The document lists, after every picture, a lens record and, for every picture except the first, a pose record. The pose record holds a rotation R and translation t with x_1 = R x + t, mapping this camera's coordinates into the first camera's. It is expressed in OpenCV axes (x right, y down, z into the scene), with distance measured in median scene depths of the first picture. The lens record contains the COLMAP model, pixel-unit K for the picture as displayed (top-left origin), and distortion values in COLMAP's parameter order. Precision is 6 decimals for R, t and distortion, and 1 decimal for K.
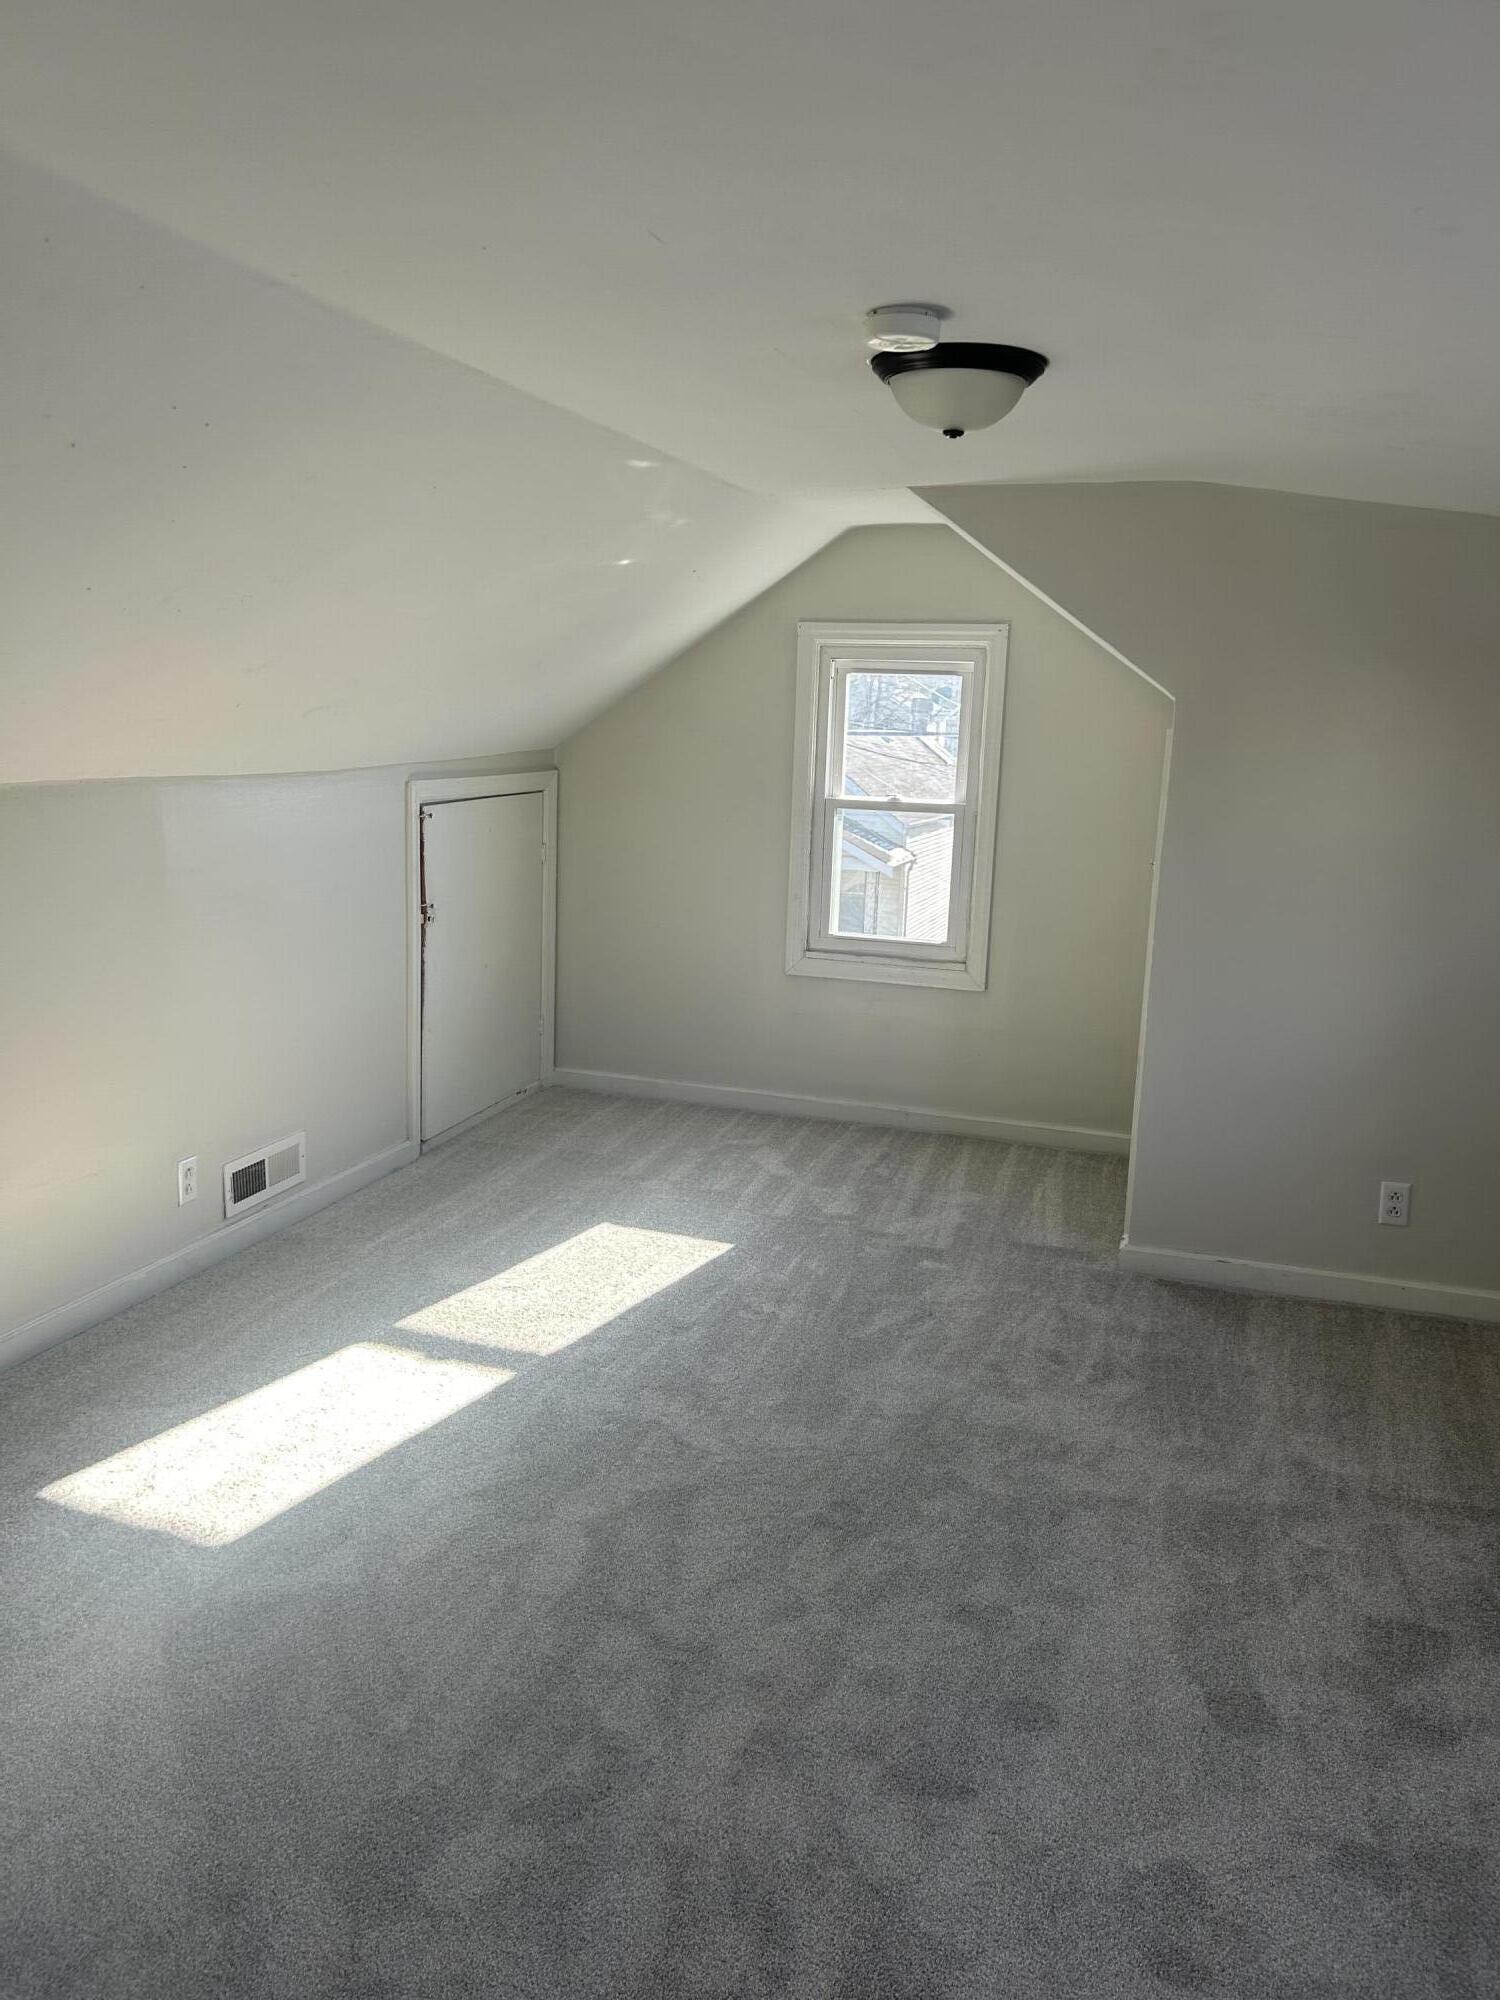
lens RADIAL K [[1476.4, 0, 750.0], [0, 1476.4, 1000.0], [0, 0, 1]] dist [0.043802, -0.001319]
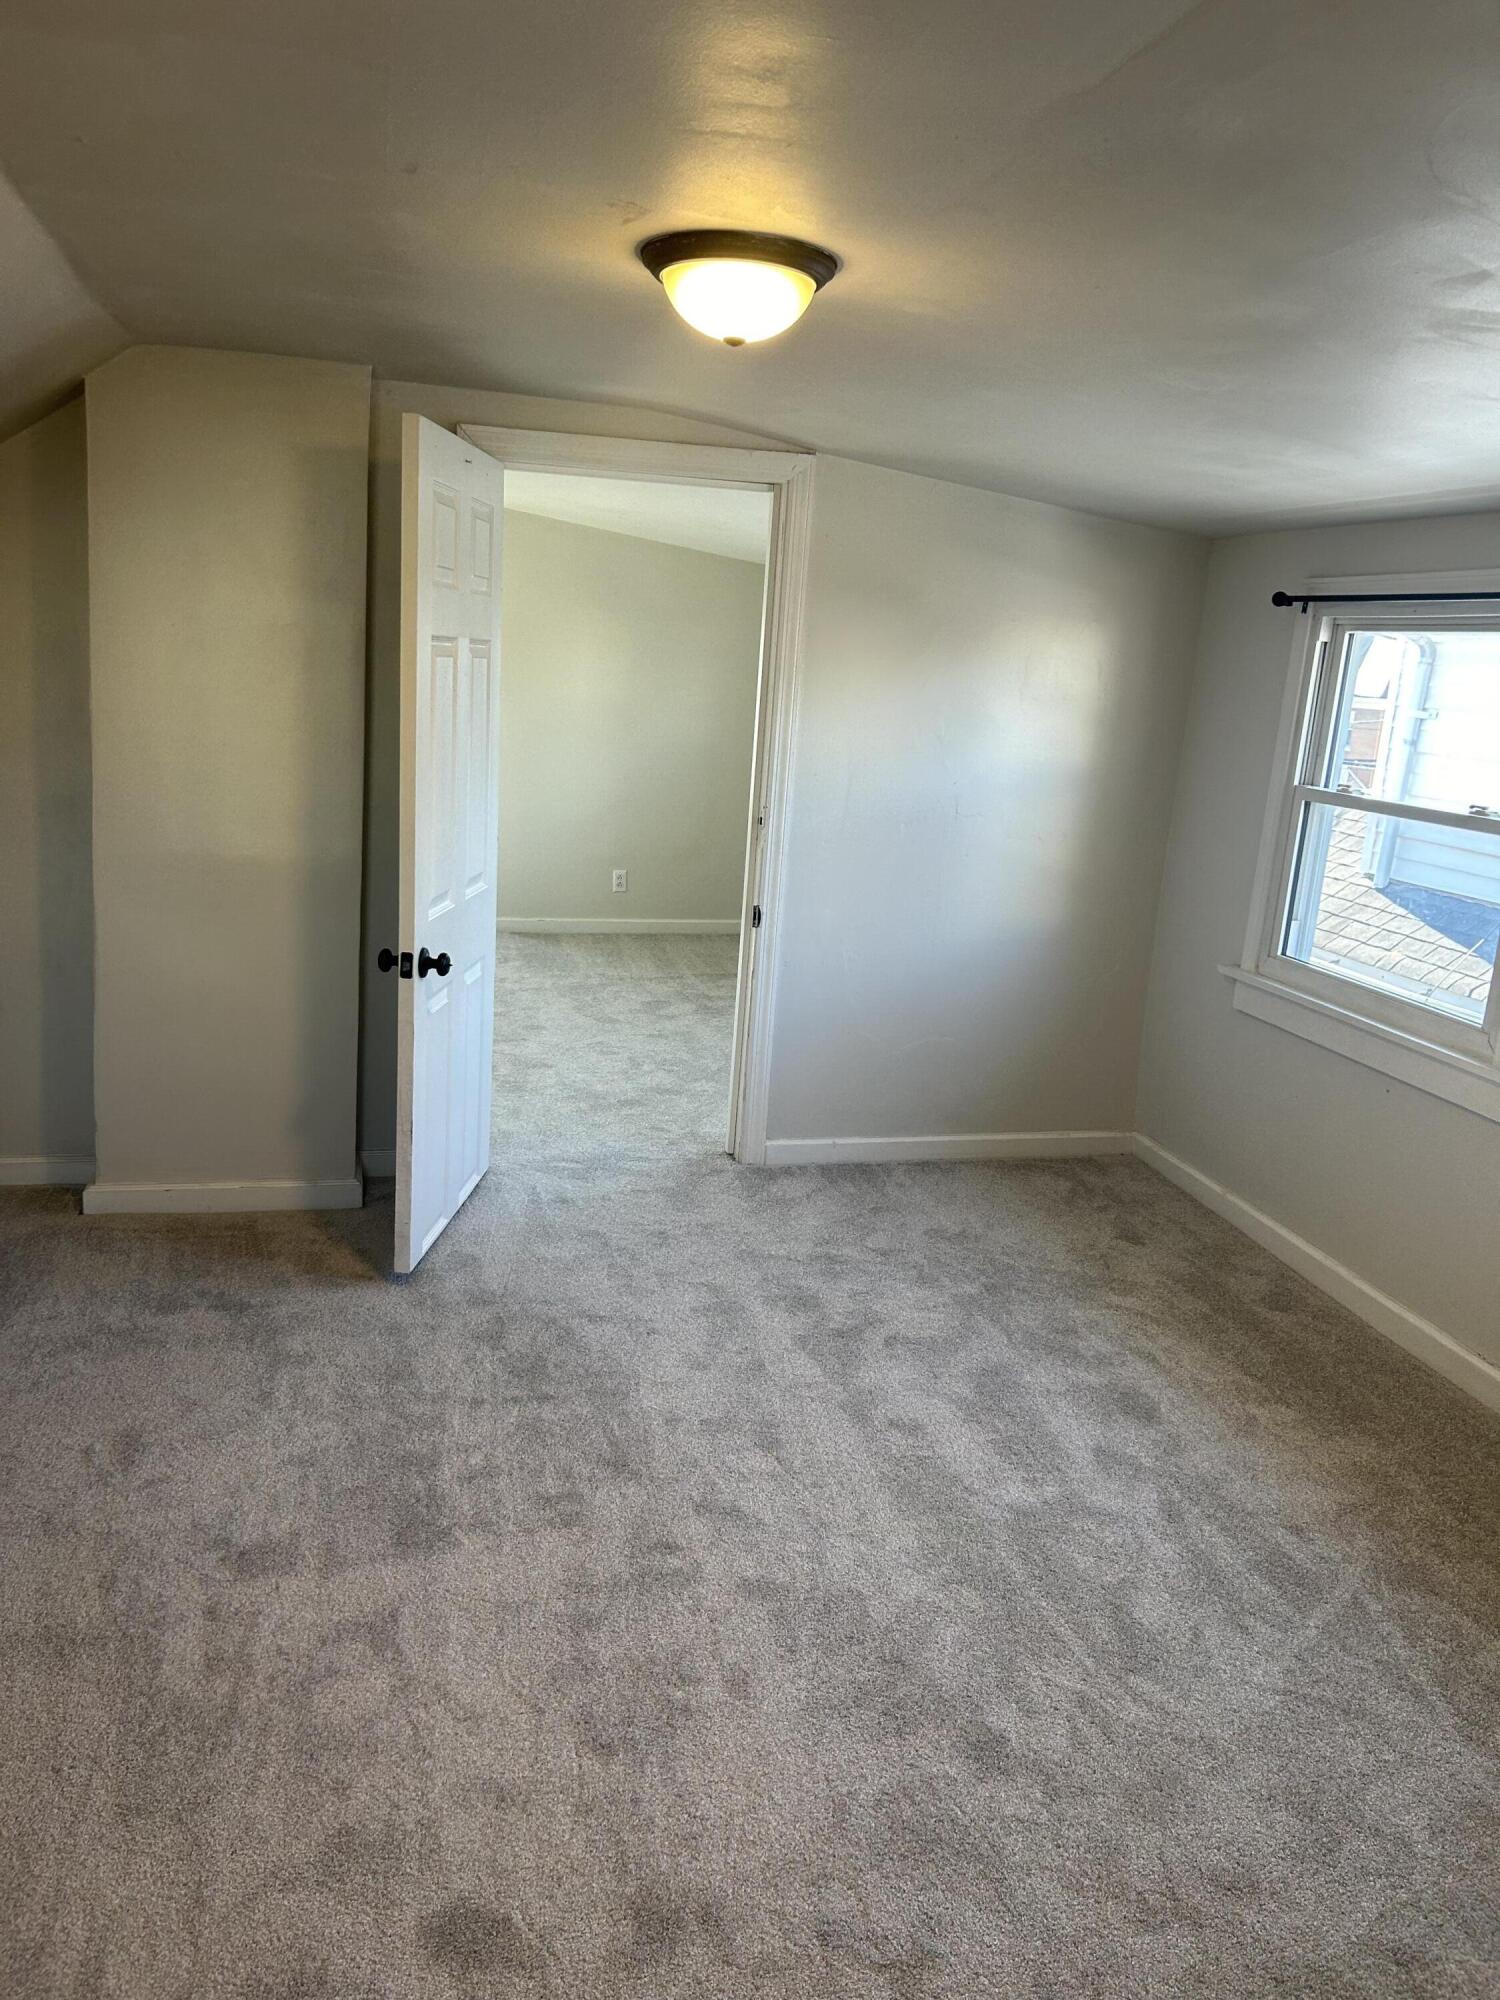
lens RADIAL K [[1476.4, 0, 750.0], [0, 1476.4, 1000.0], [0, 0, 1]] dist [0.043802, -0.001319]
pose [[0.842786, -0.100167, 0.528846, -0.663767], [0.065901, 0.994342, 0.083314, 0.194680], [-0.534199, -0.035364, 0.844619, -1.059107]]
